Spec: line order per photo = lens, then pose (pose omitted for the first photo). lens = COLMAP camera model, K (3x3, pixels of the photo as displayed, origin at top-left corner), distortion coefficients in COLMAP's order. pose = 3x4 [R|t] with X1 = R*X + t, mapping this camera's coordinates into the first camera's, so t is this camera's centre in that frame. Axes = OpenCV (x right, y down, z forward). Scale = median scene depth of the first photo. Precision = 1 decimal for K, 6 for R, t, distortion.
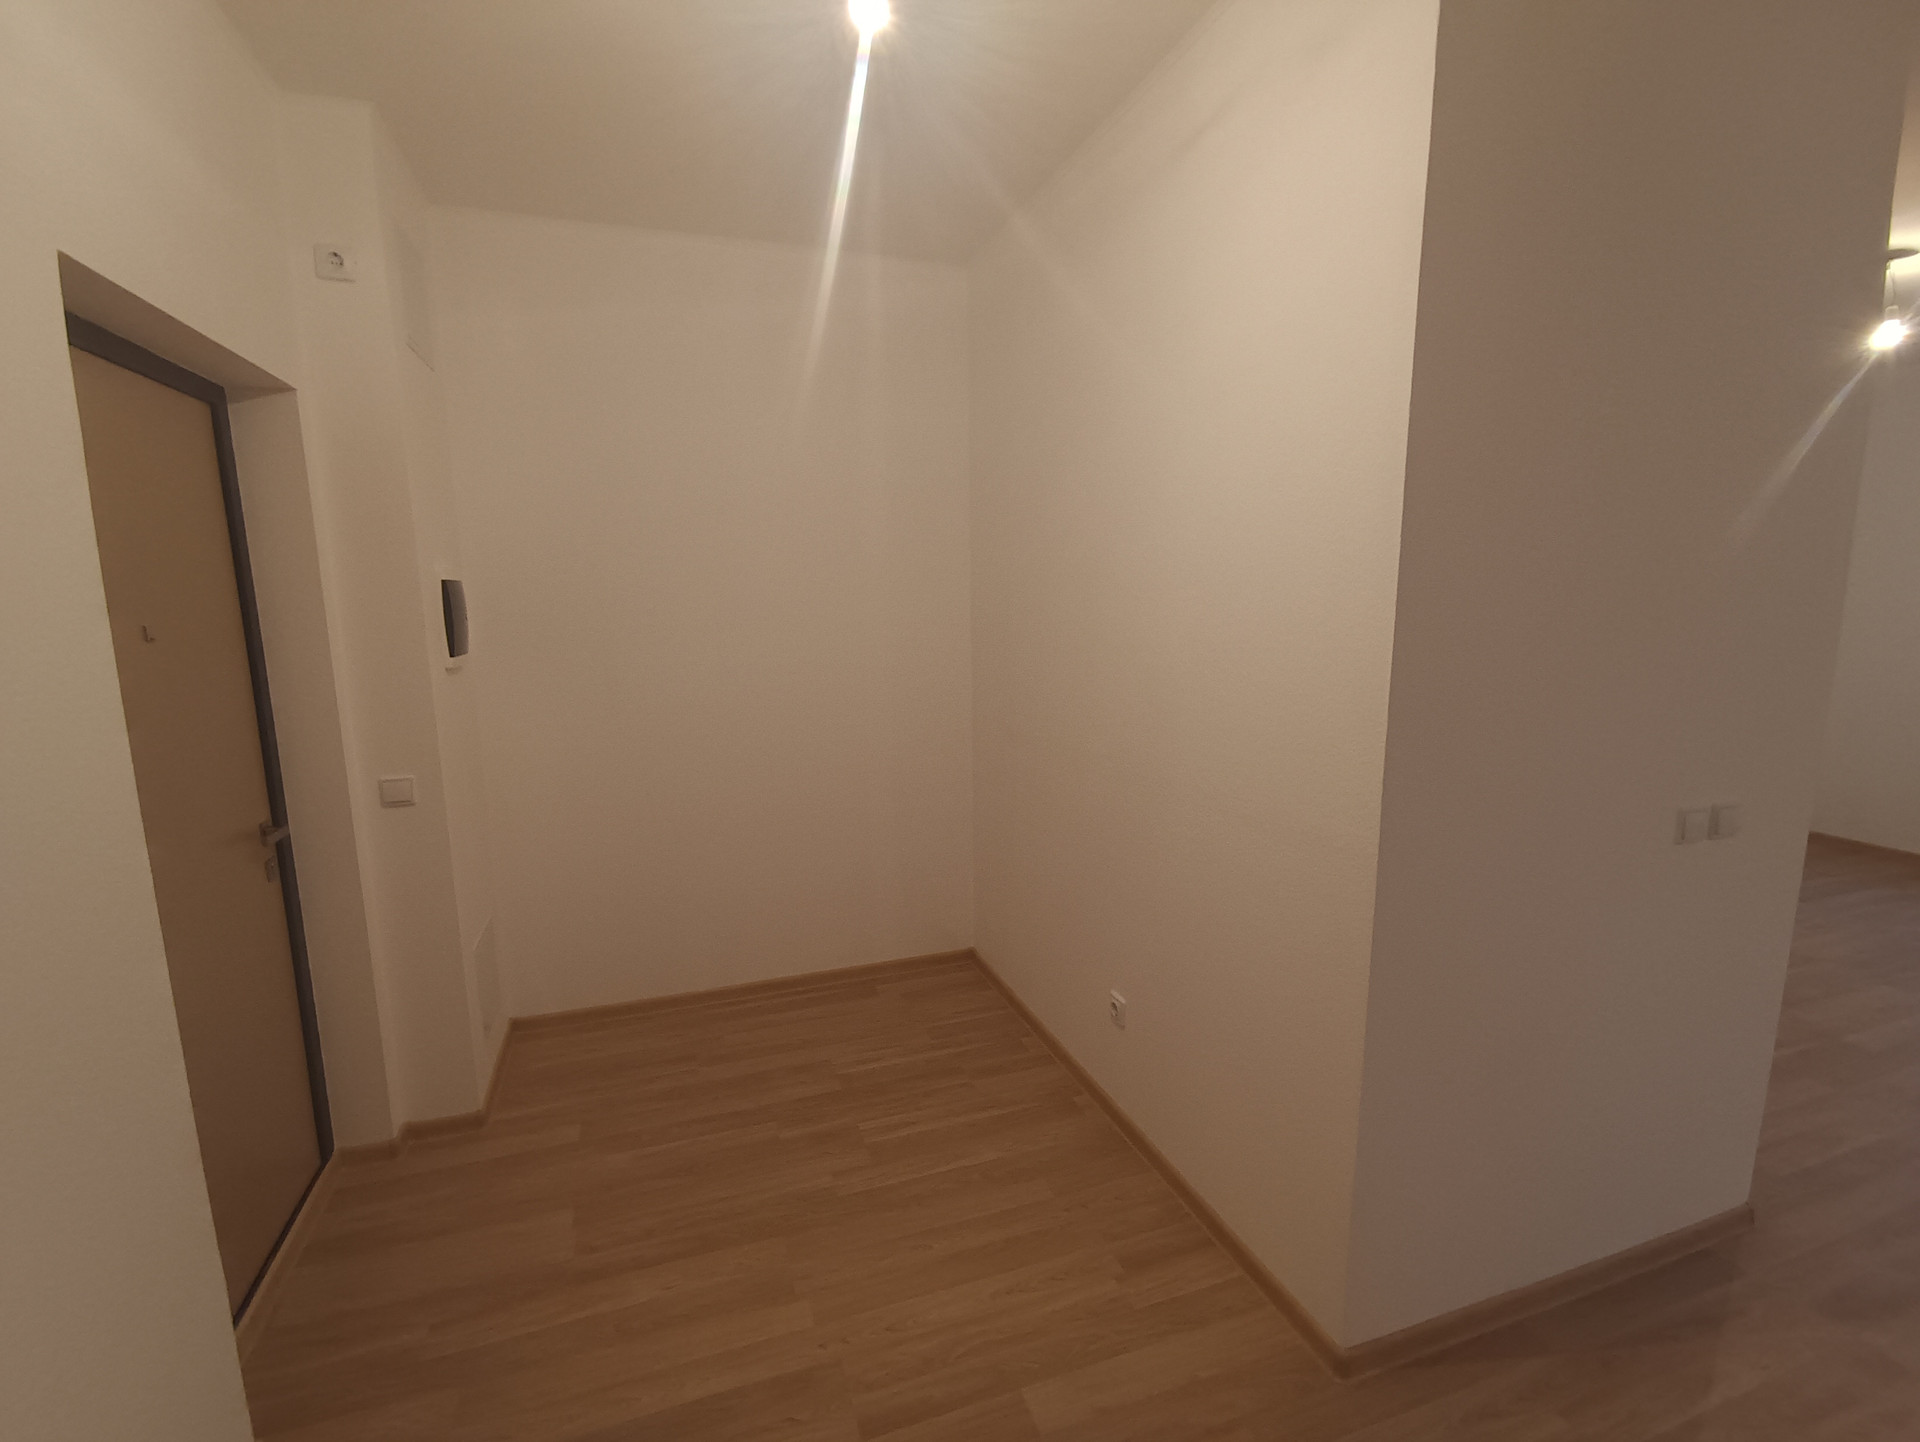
lens RADIAL K [[840.4, 0, 960.0], [0, 840.4, 721.0], [0, 0, 1]] dist [-0.014893, 0.010737]
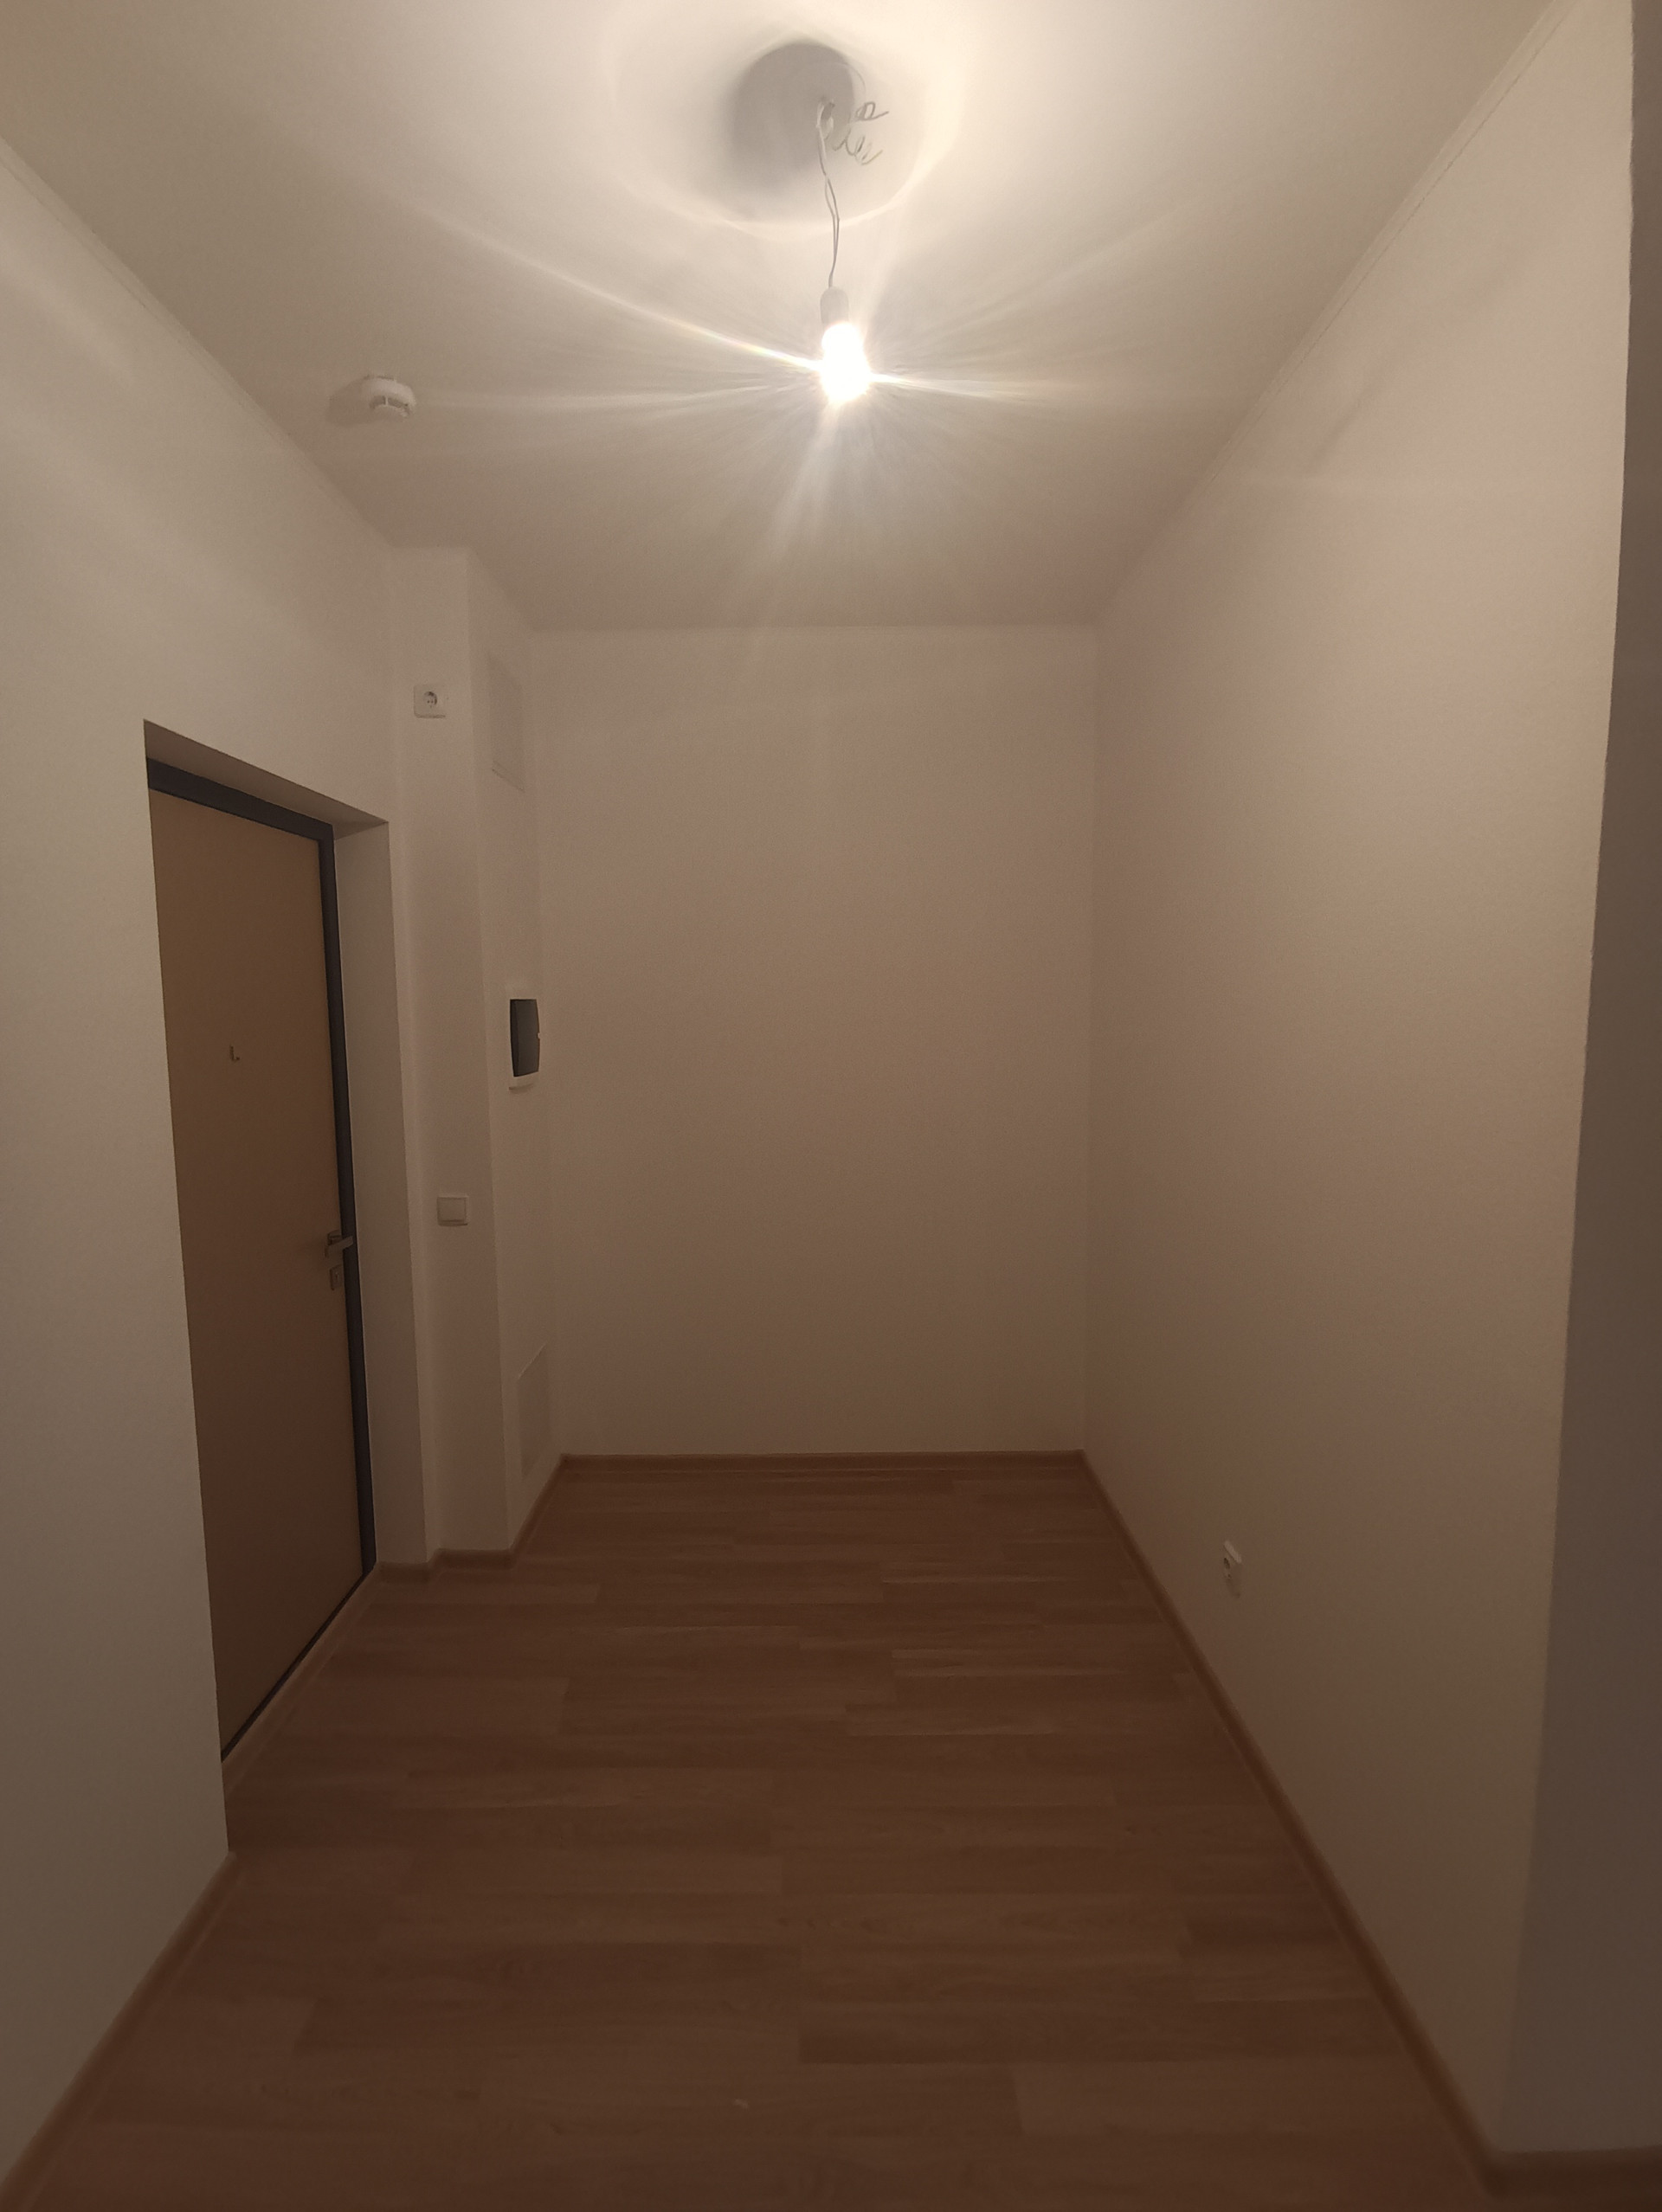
lens RADIAL K [[968.4, 0, 833.8], [0, 968.4, 1091.9], [0, 0, 1]] dist [-0.014893, 0.010737]
pose [[0.945896, 0.033516, -0.322733, 0.123644], [-0.052158, 0.997422, -0.049287, -0.023097], [0.320249, 0.063453, 0.945206, 0.044533]]
